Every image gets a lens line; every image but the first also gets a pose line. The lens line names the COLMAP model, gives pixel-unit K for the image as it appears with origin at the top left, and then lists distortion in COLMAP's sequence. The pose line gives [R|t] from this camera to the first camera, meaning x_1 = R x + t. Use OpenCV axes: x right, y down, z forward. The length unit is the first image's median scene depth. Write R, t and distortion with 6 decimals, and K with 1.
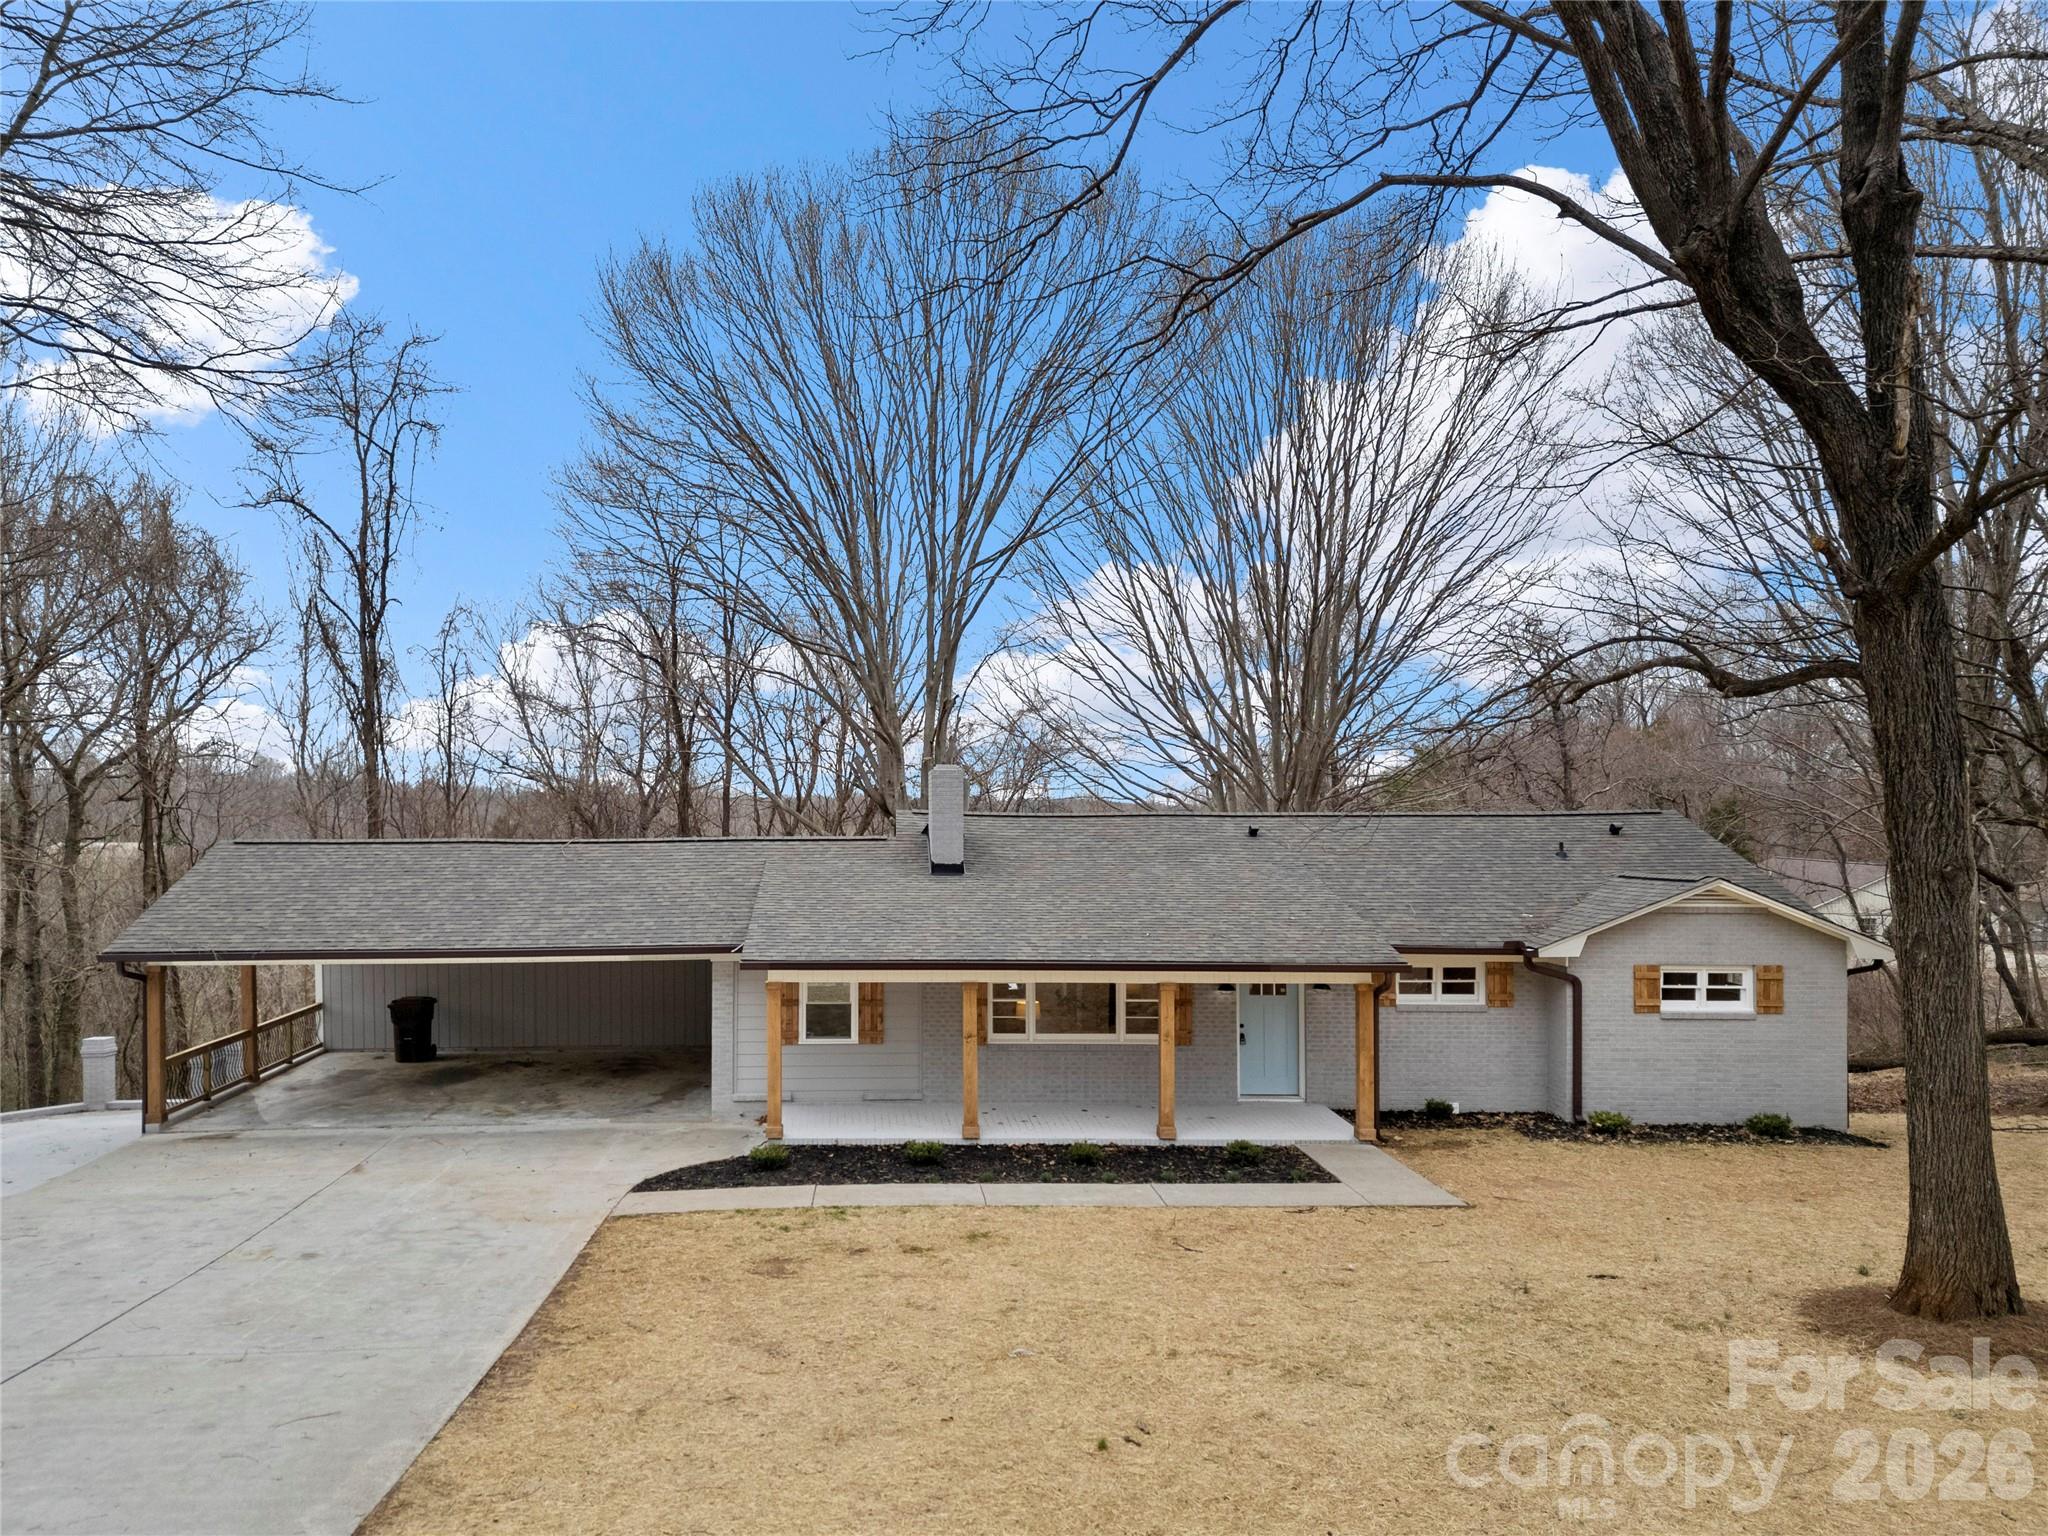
lens RADIAL K [[1455.8, 0, 983.6], [0, 1455.8, 826.0], [0, 0, 1]] dist [0.072199, -0.063150]
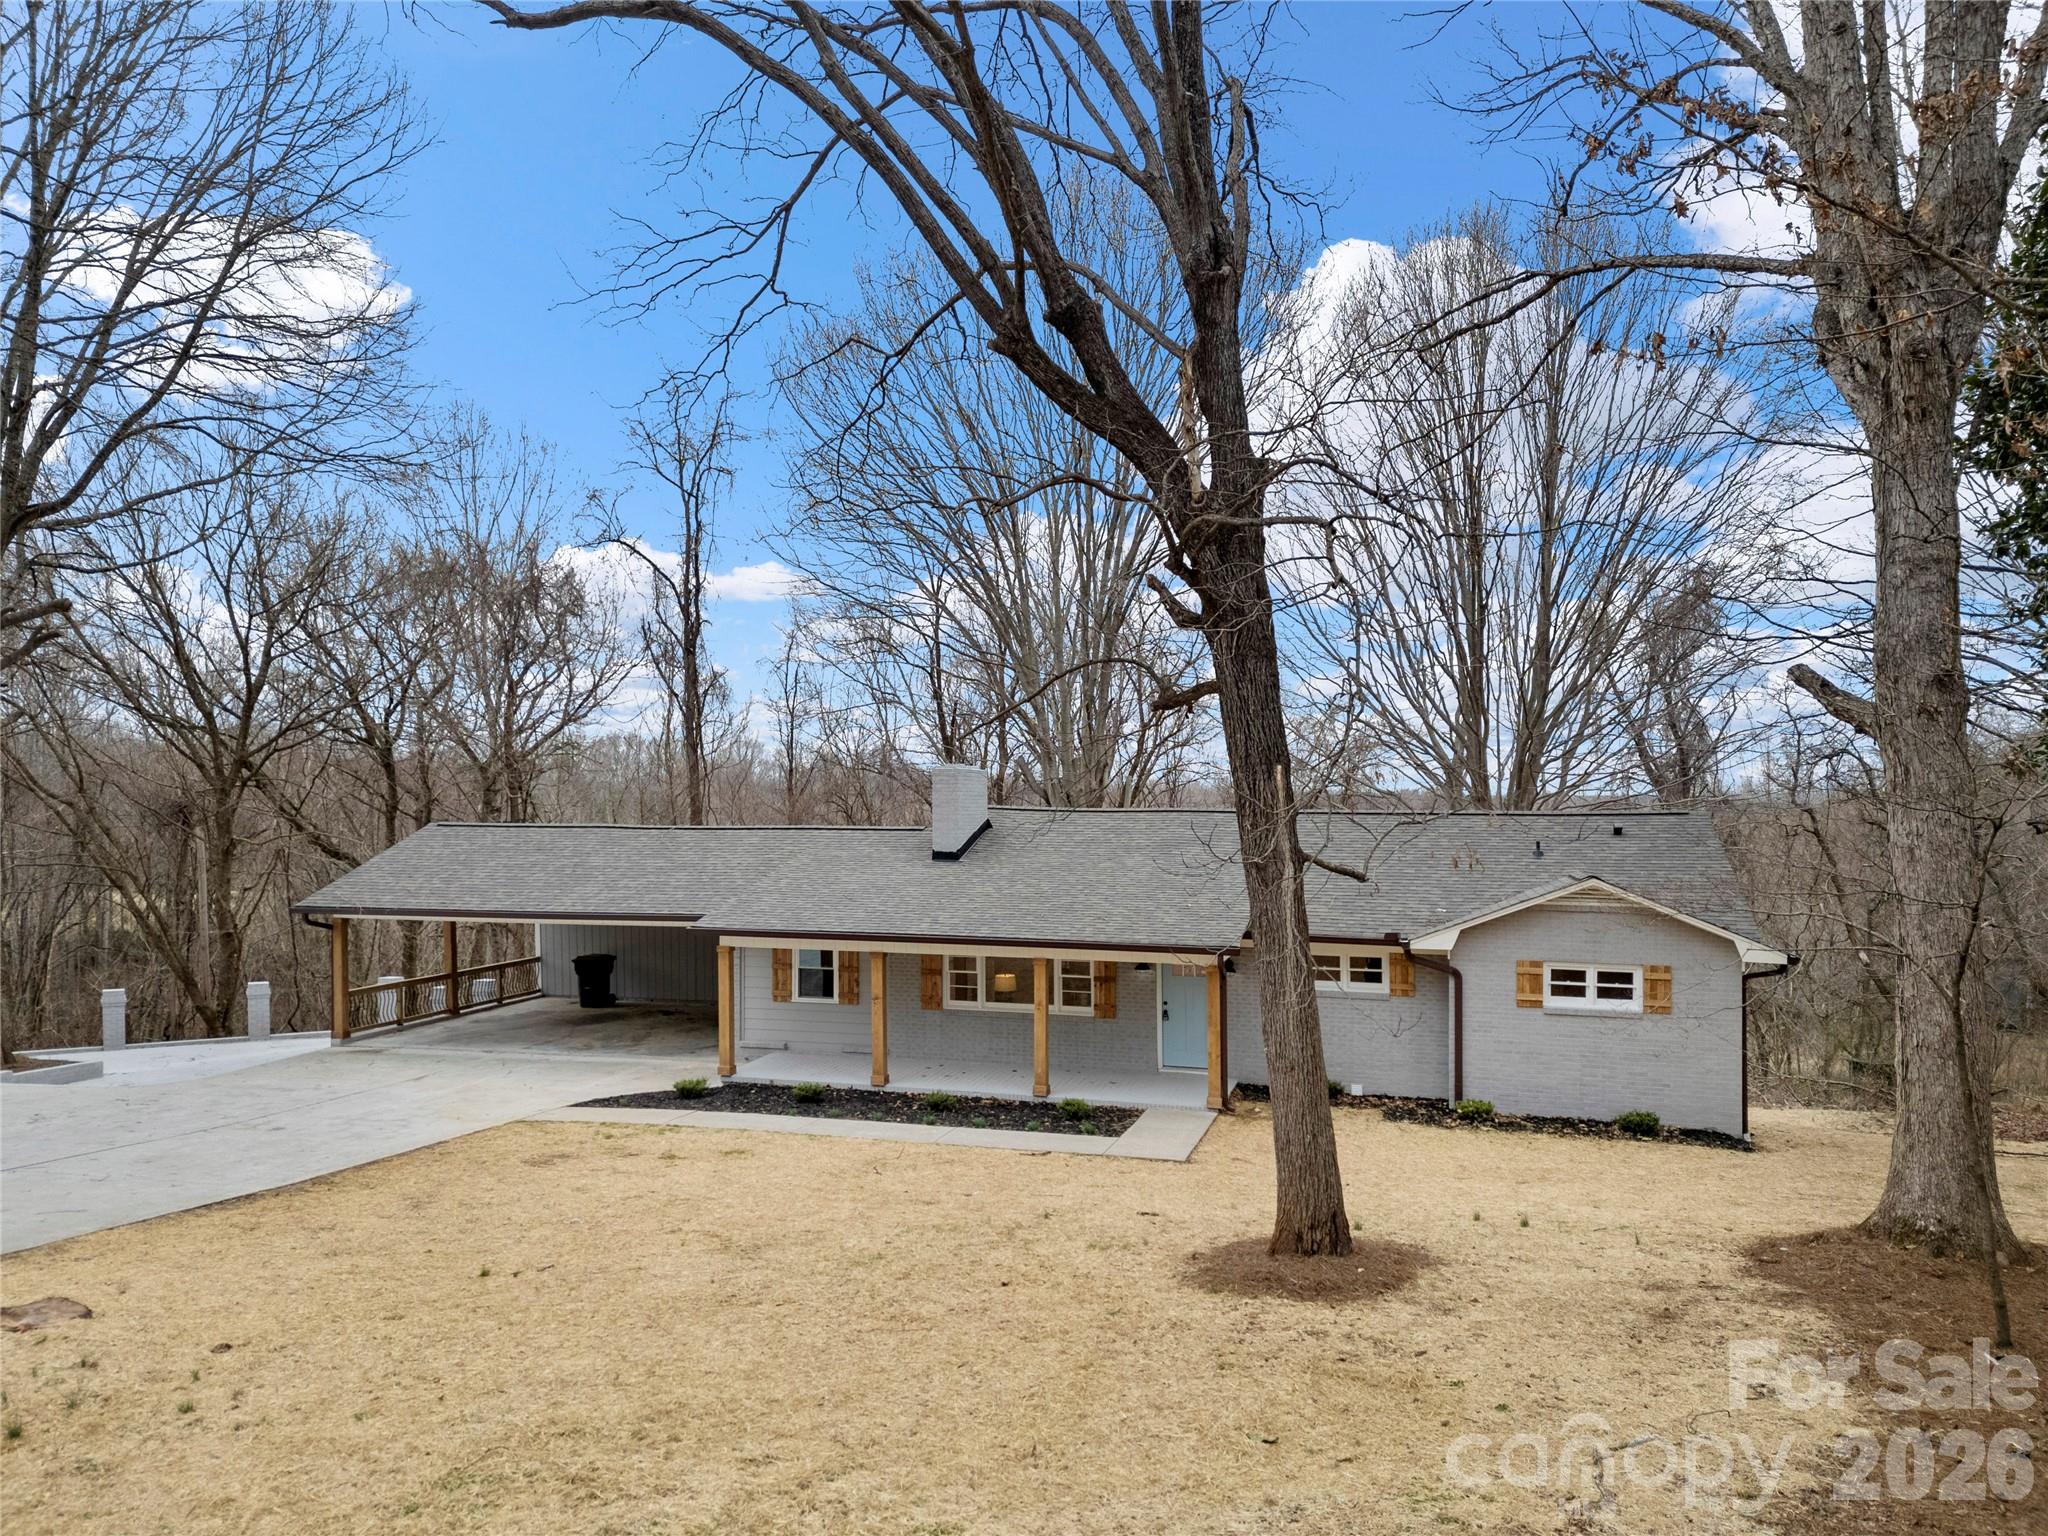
lens RADIAL K [[1424.7, 0, 1067.8], [0, 1424.7, 833.7], [0, 0, 1]] dist [0.090601, -0.096715]
pose [[0.963497, 0.015303, -0.267281, 0.406730], [-0.012987, 0.999861, 0.010432, -0.000835], [0.267404, -0.006580, 0.963562, -0.055422]]
